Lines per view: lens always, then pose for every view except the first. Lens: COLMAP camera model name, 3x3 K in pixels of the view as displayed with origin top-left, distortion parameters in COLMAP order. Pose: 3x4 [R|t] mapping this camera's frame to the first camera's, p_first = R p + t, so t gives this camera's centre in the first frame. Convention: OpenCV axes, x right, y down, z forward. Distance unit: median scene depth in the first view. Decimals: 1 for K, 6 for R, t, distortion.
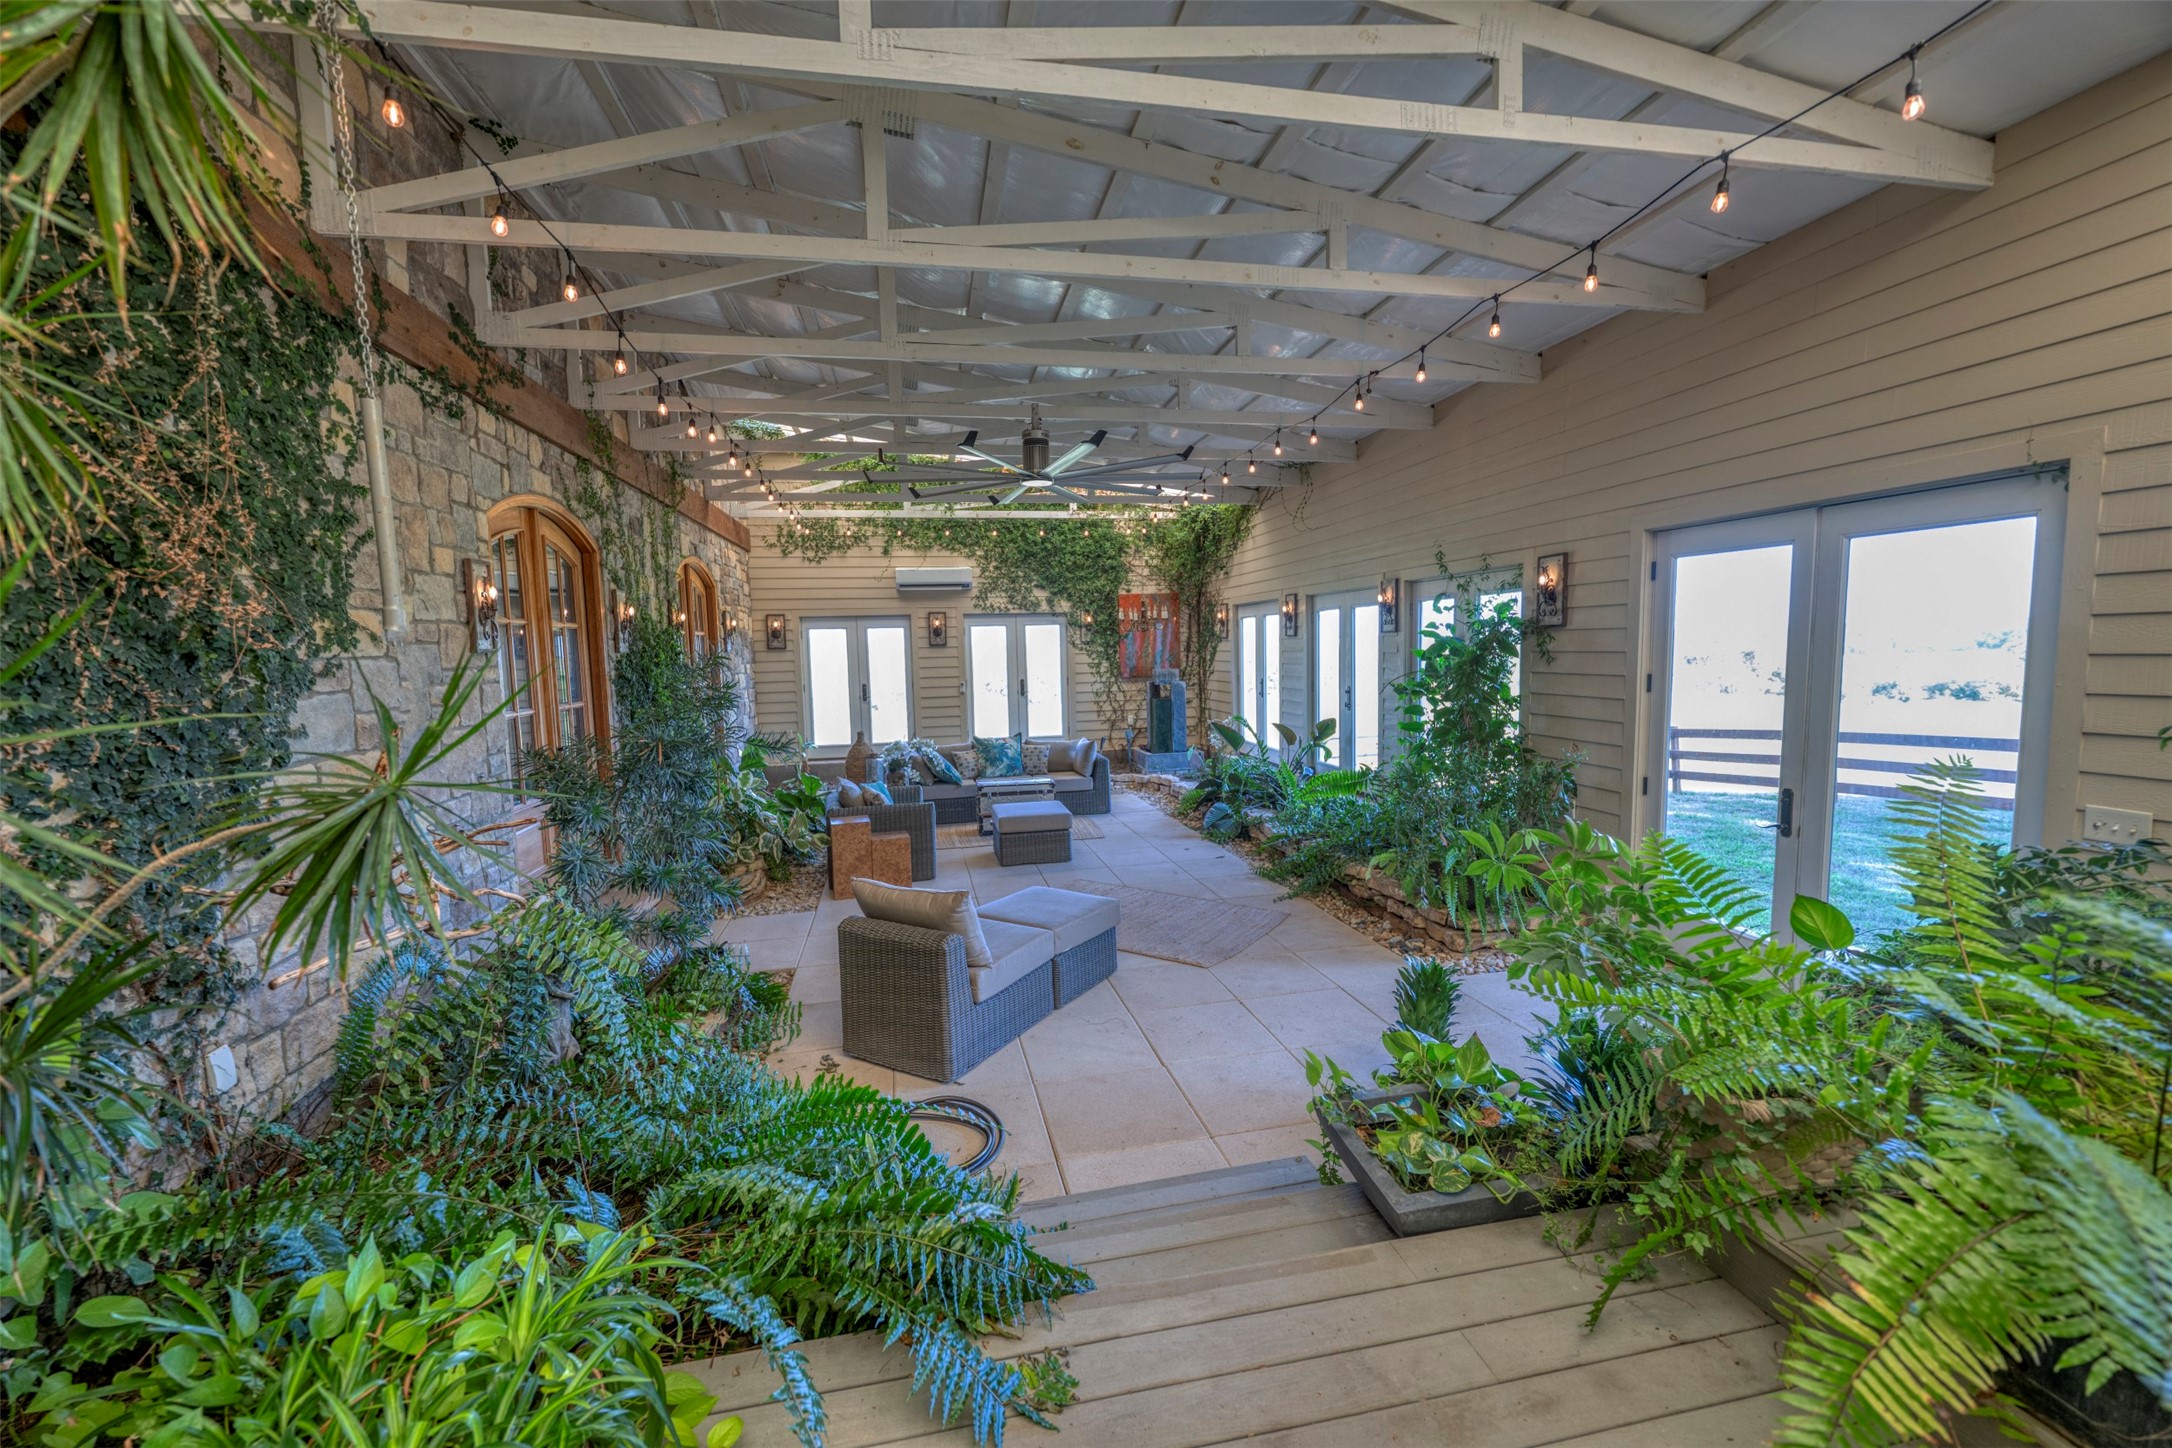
lens RADIAL K [[852.9, 0, 1080.7], [0, 852.9, 727.7], [0, 0, 1]] dist [0.002629, -0.000126]
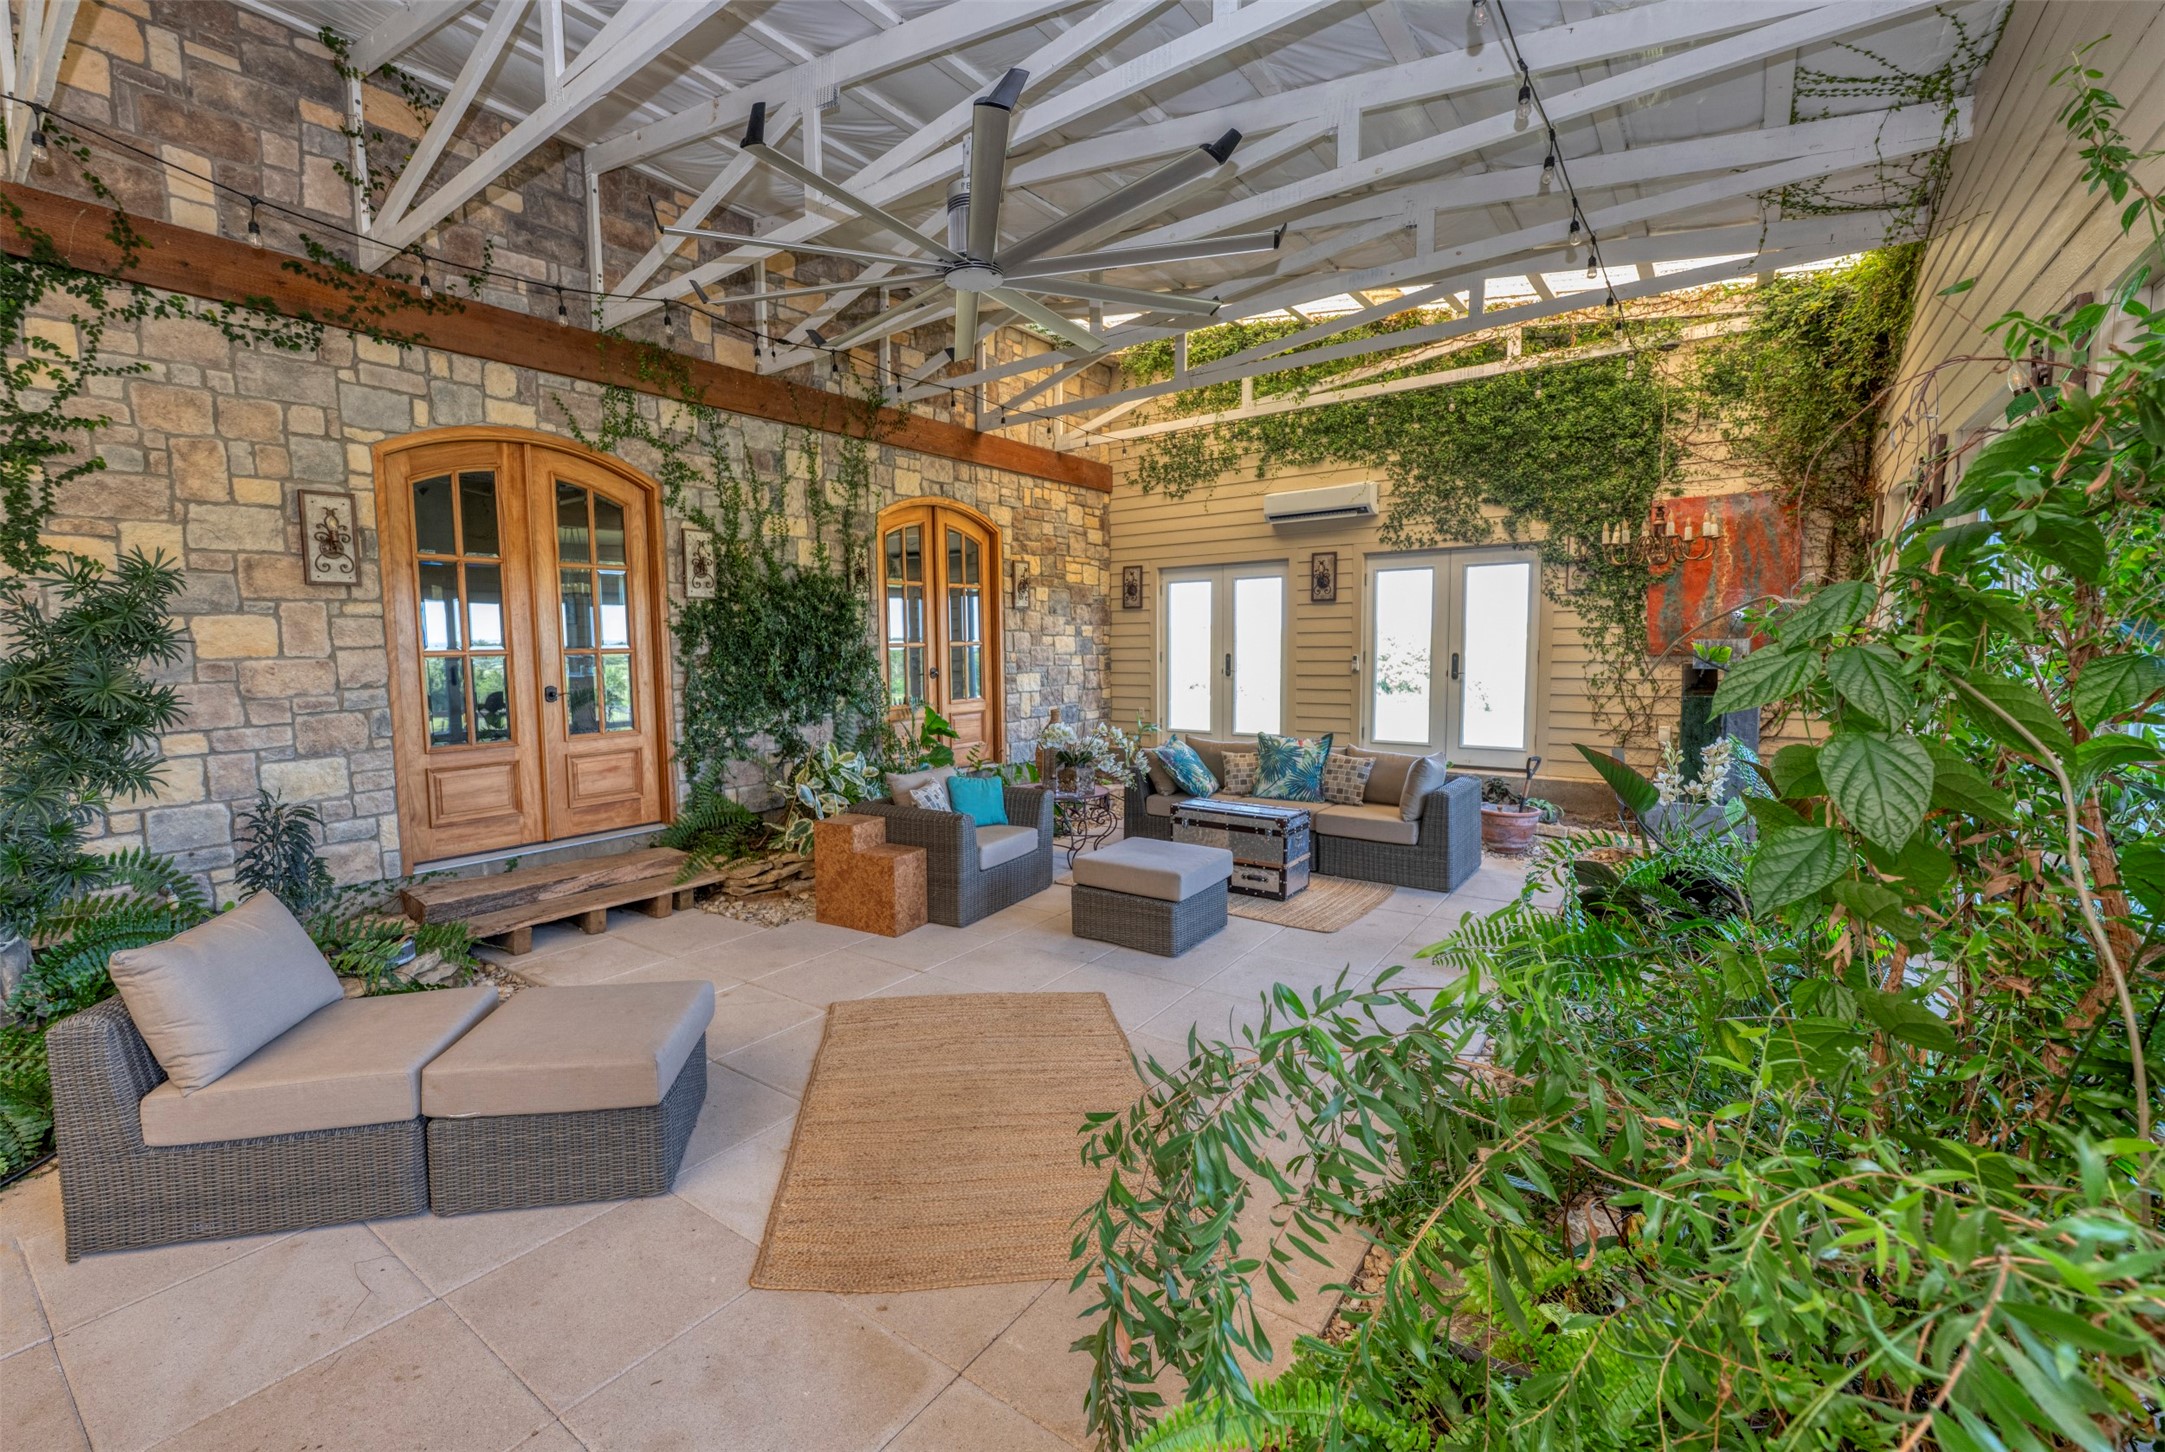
lens RADIAL K [[903.3, 0, 1073.3], [0, 903.3, 725.4], [0, 0, 1]] dist [-0.001108, 0.000100]
pose [[0.661369, 0.080779, -0.745698, 0.254923], [-0.072245, 0.996422, 0.043864, -0.013323], [0.746573, 0.024863, 0.664838, 0.365174]]
